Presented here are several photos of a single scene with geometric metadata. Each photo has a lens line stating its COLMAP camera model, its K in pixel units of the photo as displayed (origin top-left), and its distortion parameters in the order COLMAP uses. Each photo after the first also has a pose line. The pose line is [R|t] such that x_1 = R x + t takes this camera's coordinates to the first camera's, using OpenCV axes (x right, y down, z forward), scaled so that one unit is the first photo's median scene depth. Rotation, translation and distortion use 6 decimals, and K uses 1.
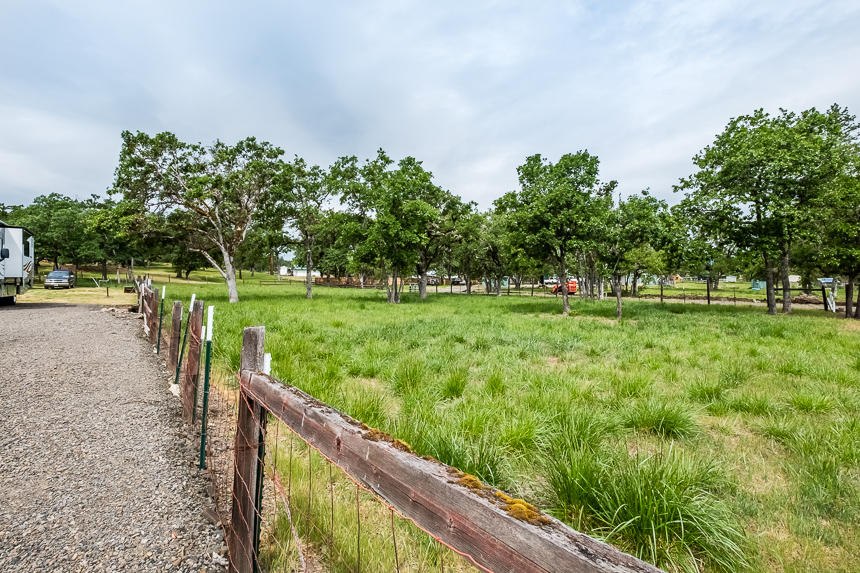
lens RADIAL K [[451.8, 0, 421.4], [0, 451.8, 279.3], [0, 0, 1]] dist [0.000538, 0.001542]
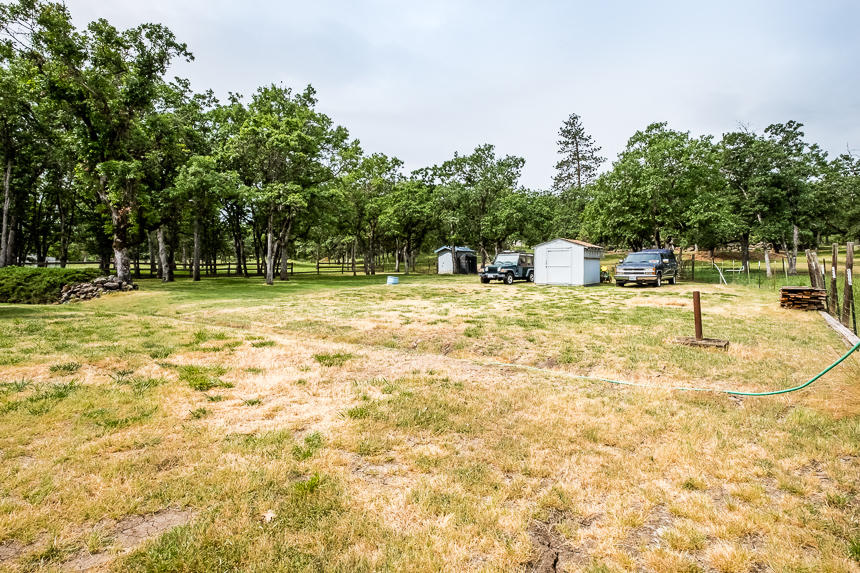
lens RADIAL K [[451.8, 0, 422.2], [0, 451.8, 277.3], [0, 0, 1]] dist [0.000538, 0.001542]
pose [[0.318513, 0.007161, -0.947891, -0.356246], [0.003576, 0.999955, 0.008756, 0.005156], [0.947912, -0.006179, 0.318473, 0.536558]]
